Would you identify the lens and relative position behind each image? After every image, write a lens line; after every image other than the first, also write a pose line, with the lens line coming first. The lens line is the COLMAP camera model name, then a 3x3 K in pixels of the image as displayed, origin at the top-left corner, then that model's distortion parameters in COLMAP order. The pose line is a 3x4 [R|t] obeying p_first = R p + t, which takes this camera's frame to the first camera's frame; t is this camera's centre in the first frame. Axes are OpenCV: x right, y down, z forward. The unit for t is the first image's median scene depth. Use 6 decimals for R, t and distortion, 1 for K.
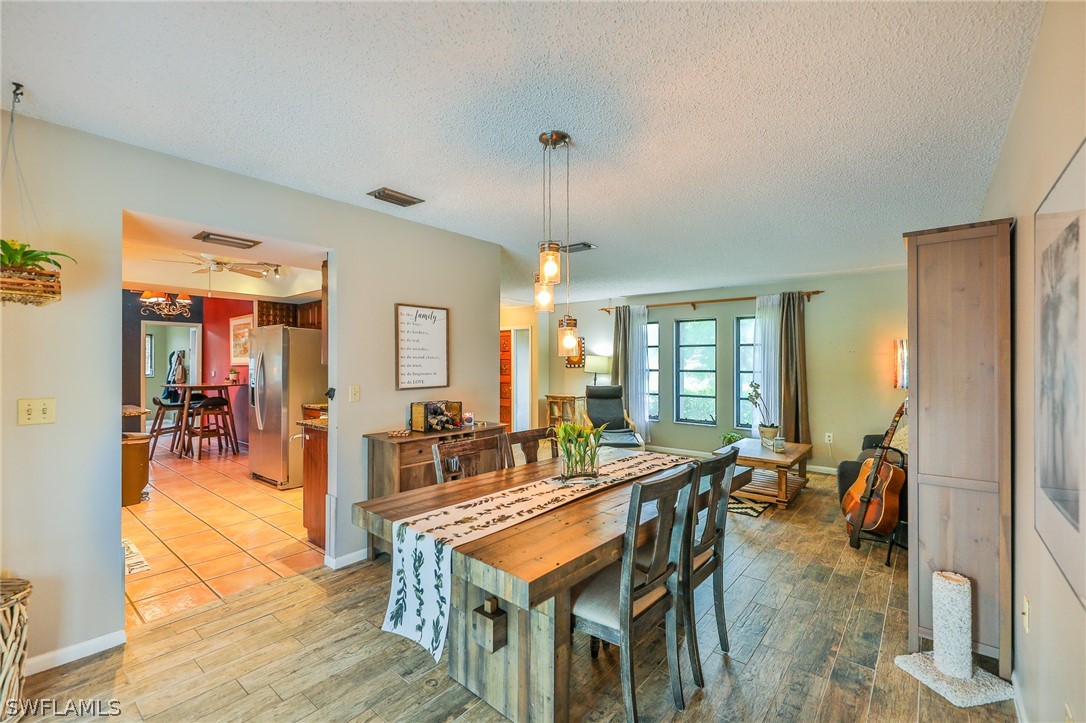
lens RADIAL K [[467.0, 0, 543.0], [0, 467.0, 361.5], [0, 0, 1]] dist [-0.000360, -0.000096]
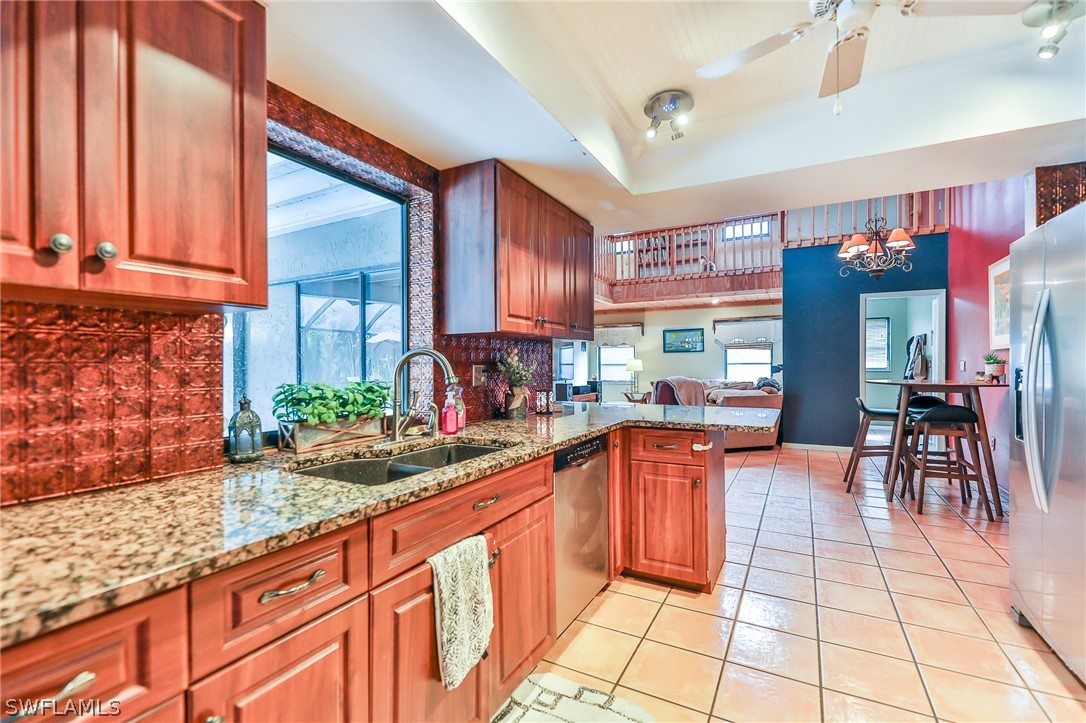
lens RADIAL K [[467.0, 0, 543.0], [0, 467.0, 361.5], [0, 0, 1]] dist [-0.000360, -0.000096]
pose [[0.189076, -0.000835, -0.981962, -0.232576], [0.007132, 0.999974, 0.000523, 0.018518], [0.981936, -0.007103, 0.189078, 0.382655]]
